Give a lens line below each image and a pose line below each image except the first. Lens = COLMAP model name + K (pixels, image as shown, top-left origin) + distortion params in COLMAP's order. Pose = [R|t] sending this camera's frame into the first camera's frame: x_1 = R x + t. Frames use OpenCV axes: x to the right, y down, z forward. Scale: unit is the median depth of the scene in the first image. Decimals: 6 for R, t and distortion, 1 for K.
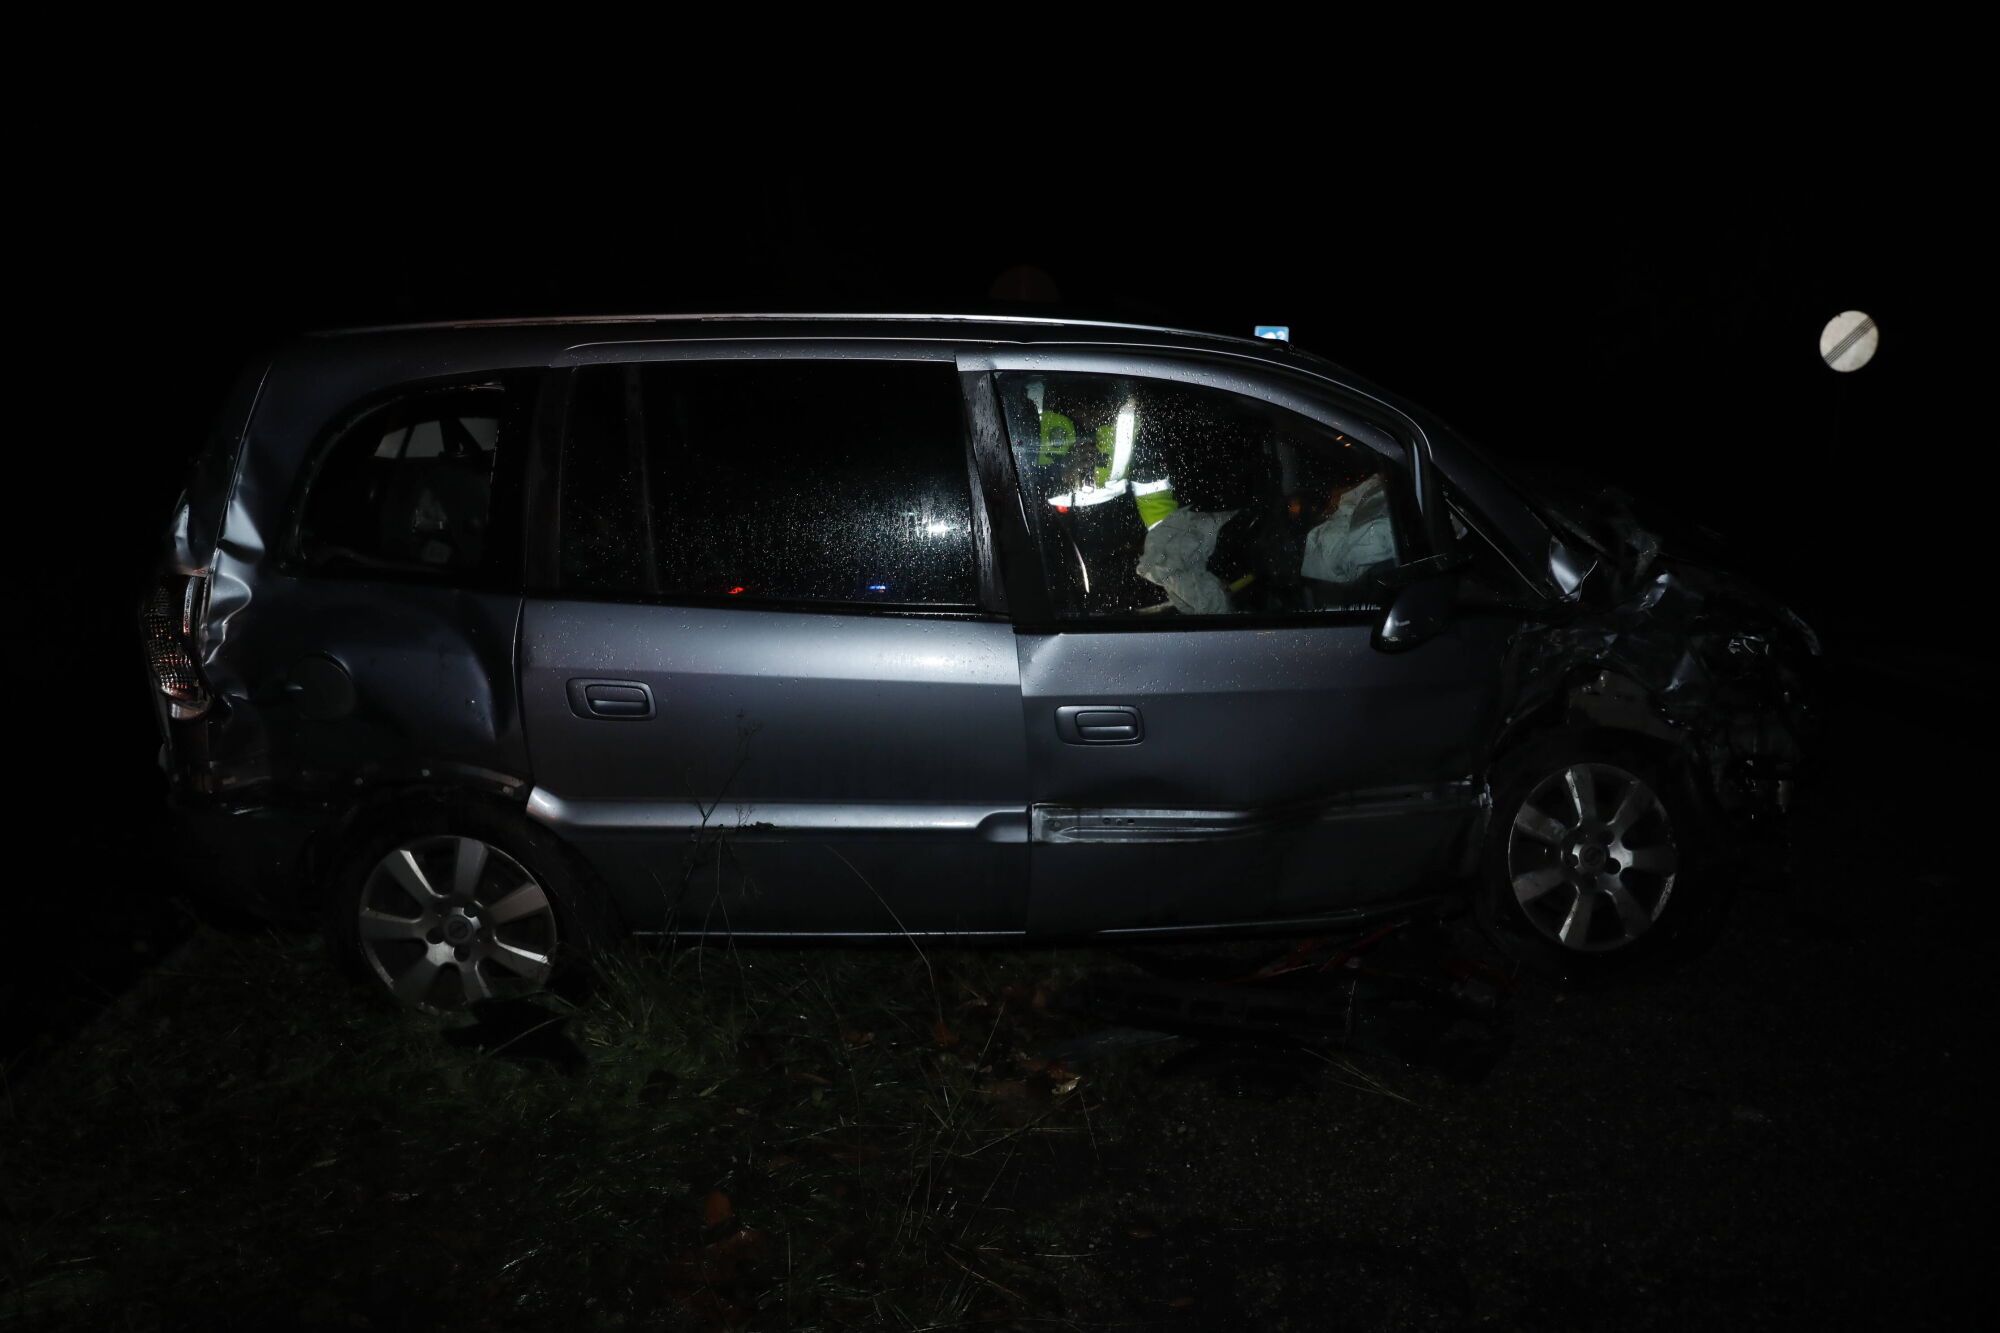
lens RADIAL K [[1362.8, 0, 992.7], [0, 1362.8, 672.0], [0, 0, 1]] dist [-0.116788, 0.089656]
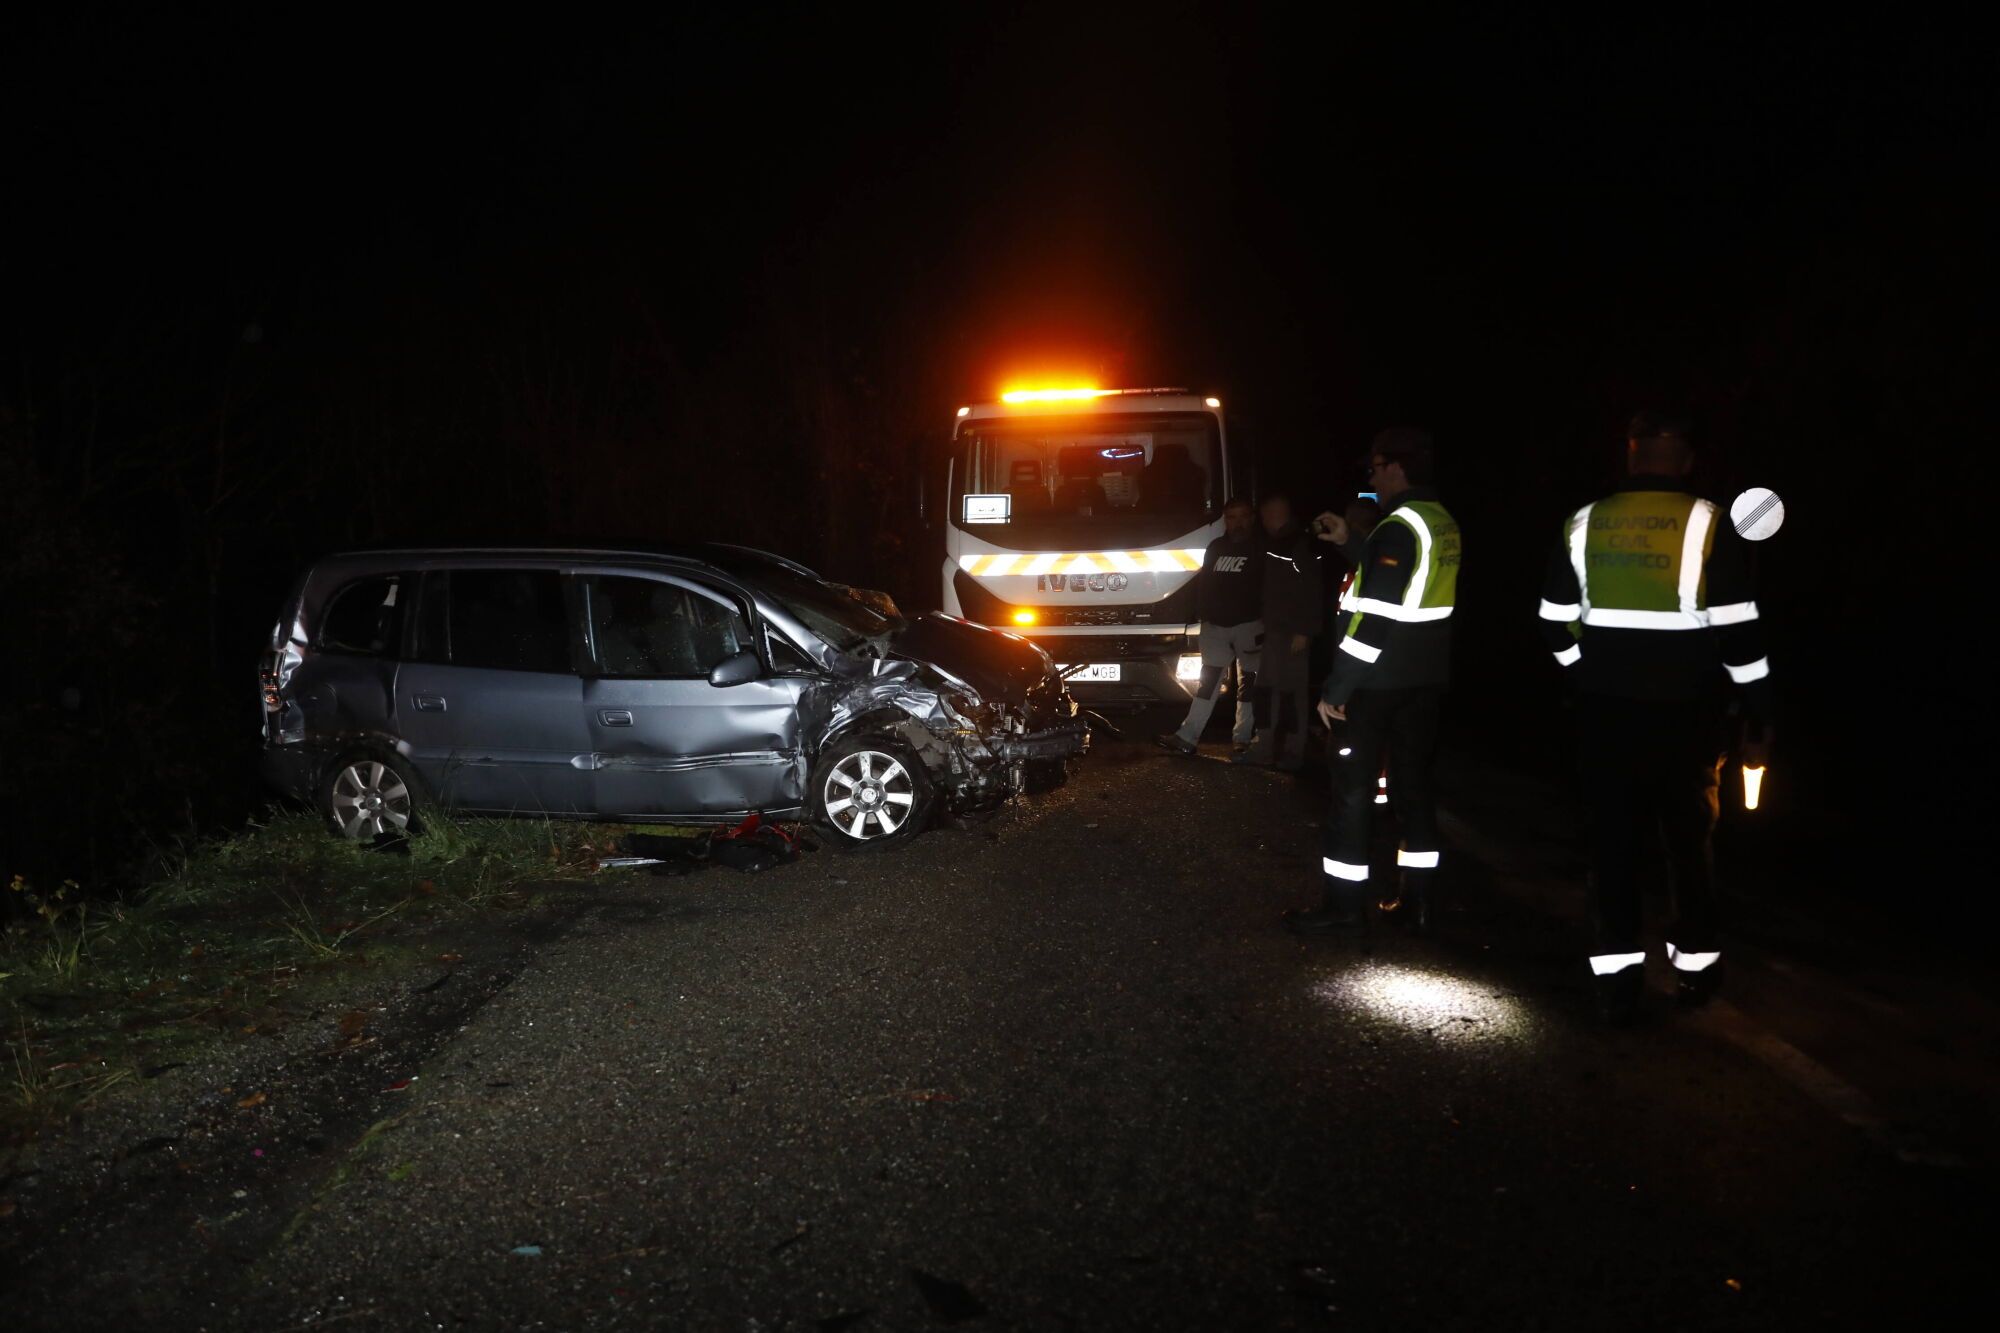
lens RADIAL K [[1362.8, 0, 992.7], [0, 1362.8, 672.0], [0, 0, 1]] dist [-0.116788, 0.089656]
pose [[0.991975, 0.015051, -0.125538, 0.997768], [-0.029287, 0.993239, -0.112335, 0.197964], [0.122999, 0.115110, 0.985708, -1.234557]]
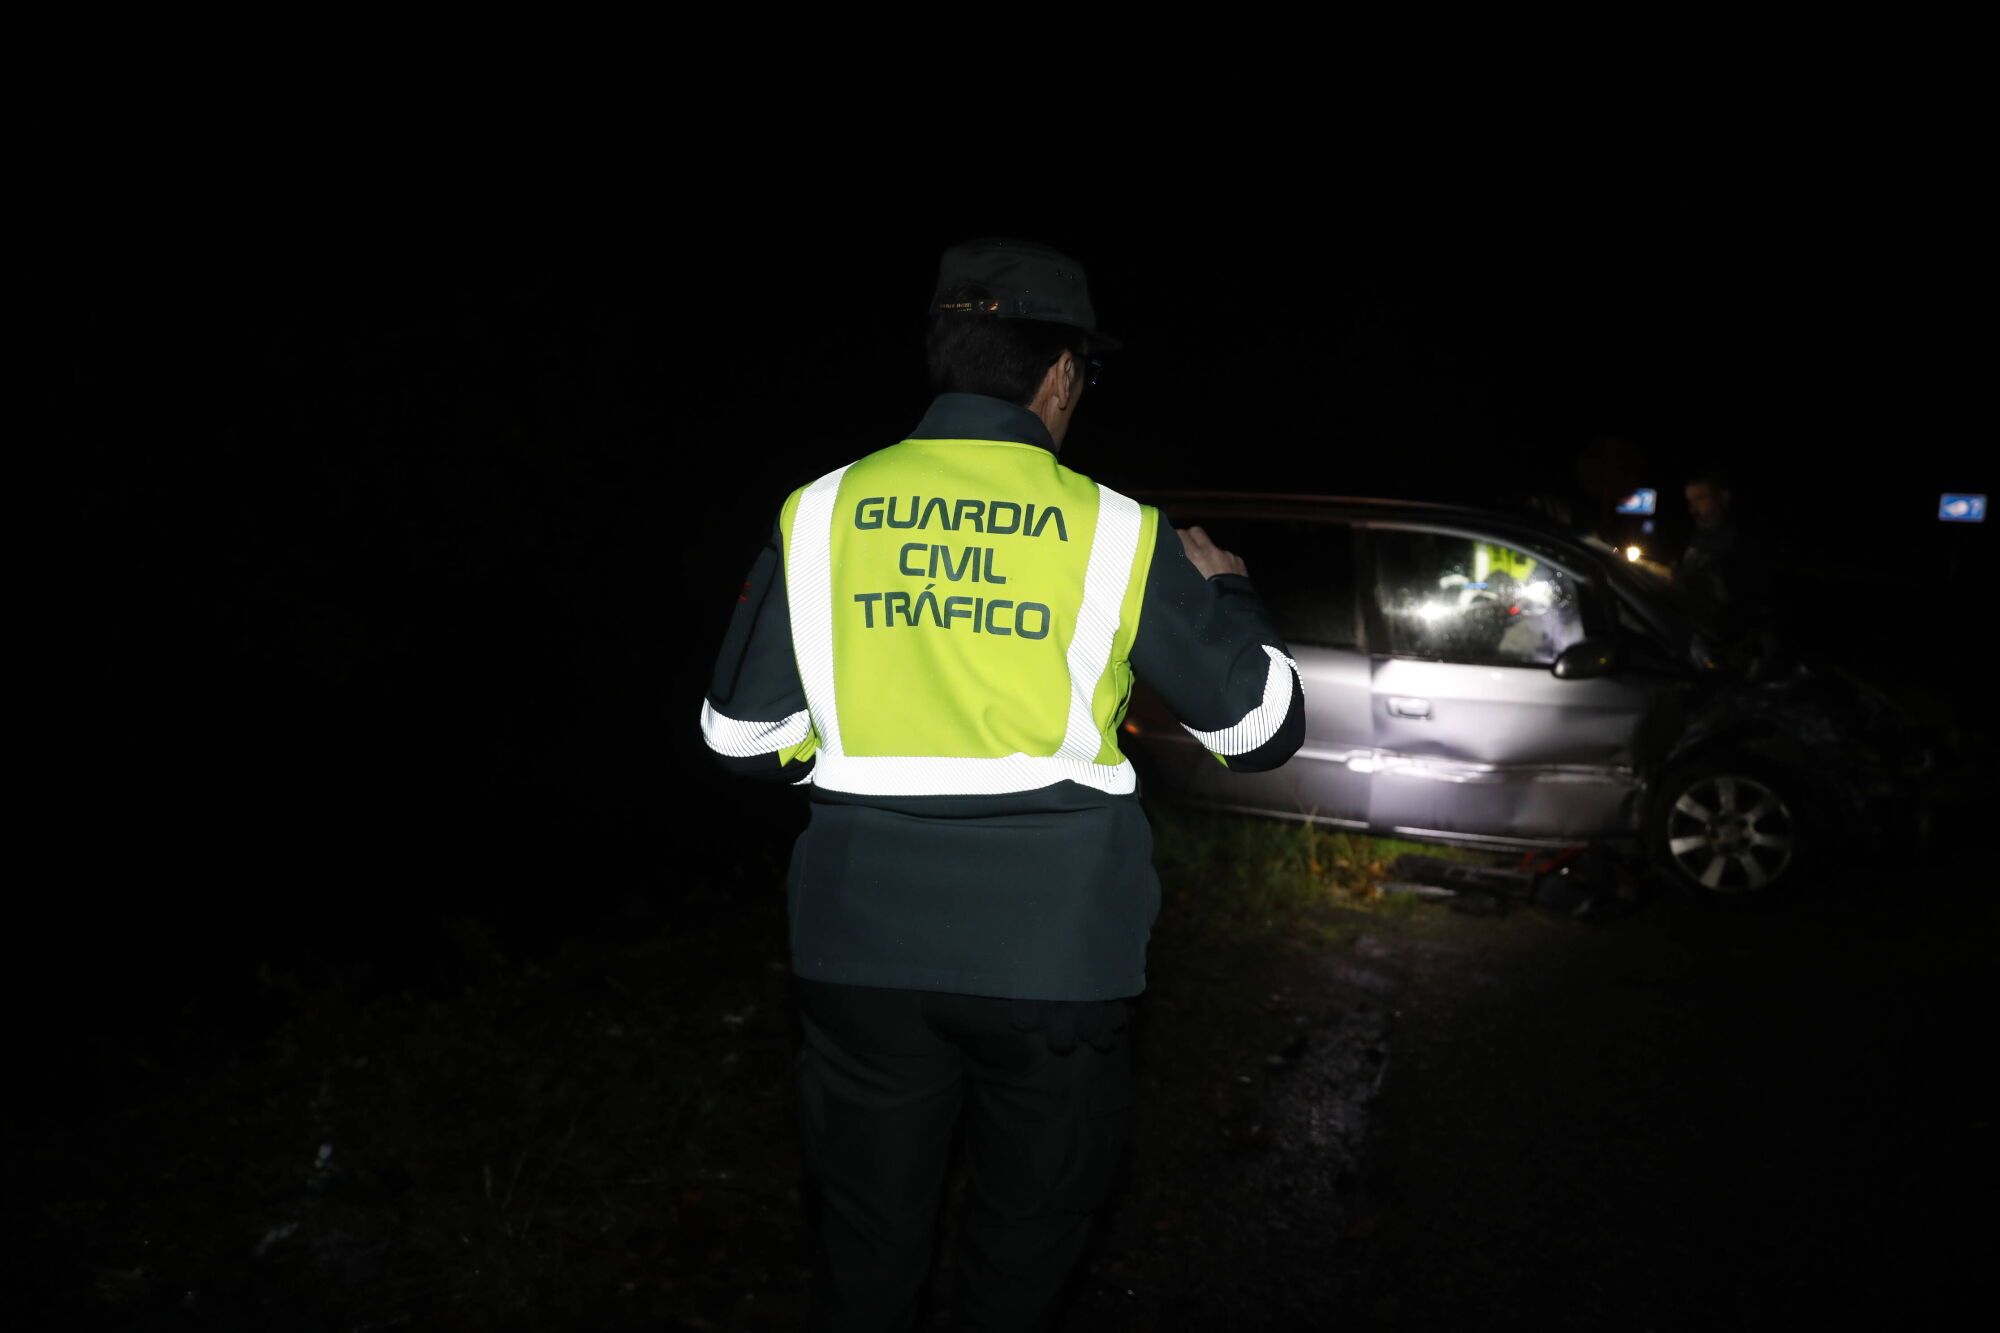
lens RADIAL K [[1362.8, 0, 992.7], [0, 1362.8, 672.0], [0, 0, 1]] dist [-0.116788, 0.089656]
pose [[0.895411, 0.079860, -0.438019, 0.367457], [-0.126620, 0.988836, -0.078556, 0.200850], [0.426856, 0.125802, 0.895527, -0.928271]]
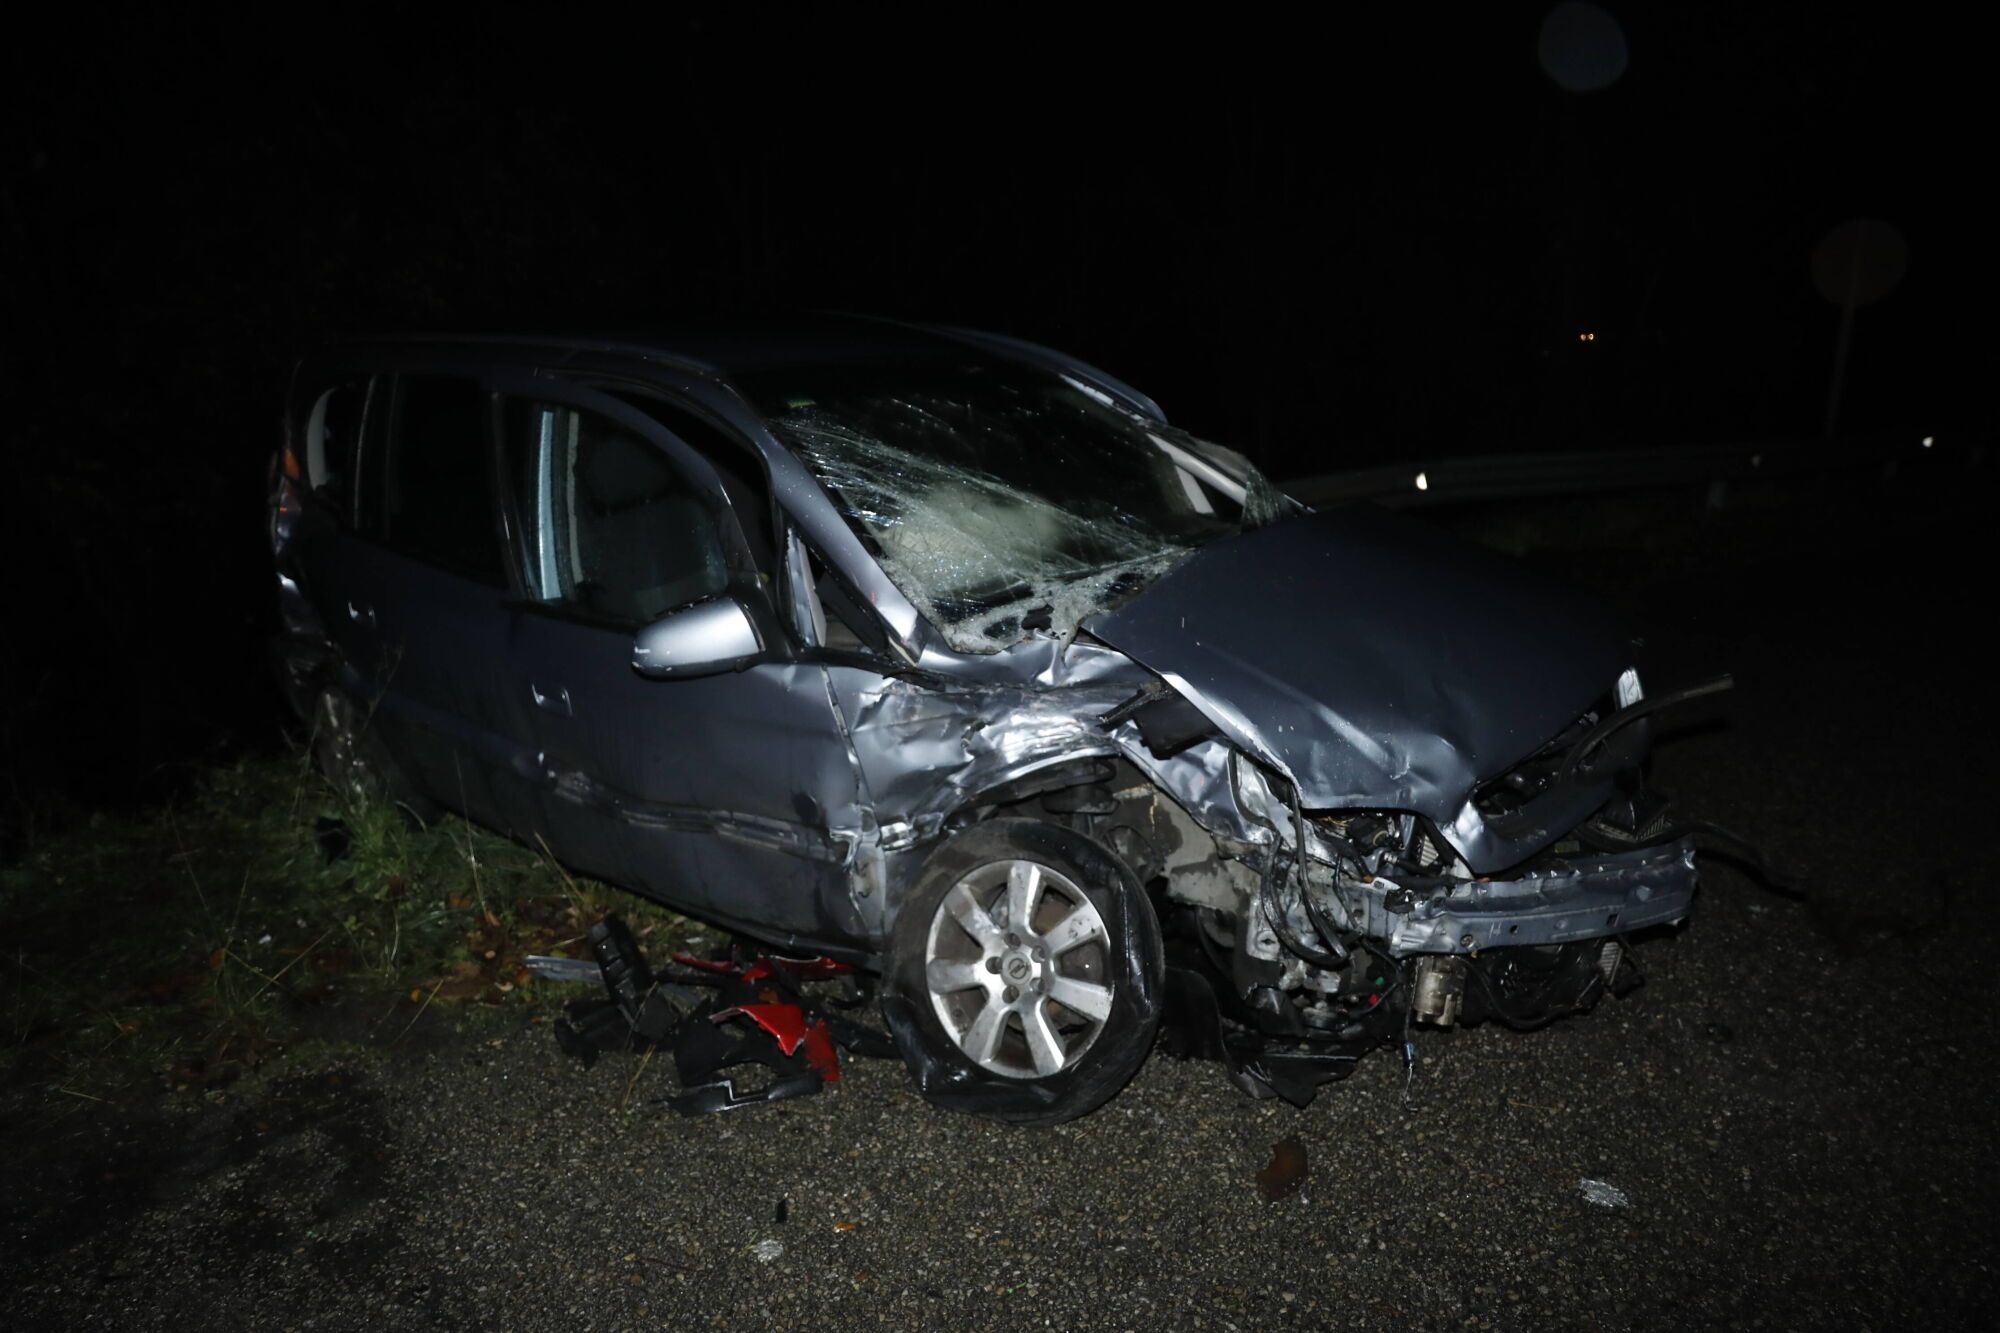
lens RADIAL K [[1357.4, 0, 993.6], [0, 1357.4, 671.8], [0, 0, 1]] dist [-0.113320, 0.083205]
pose [[0.755884, 0.179445, -0.629634, 1.042120], [-0.153261, 0.983482, 0.096300, -0.144588], [0.636514, 0.023707, 0.770901, 0.337327]]
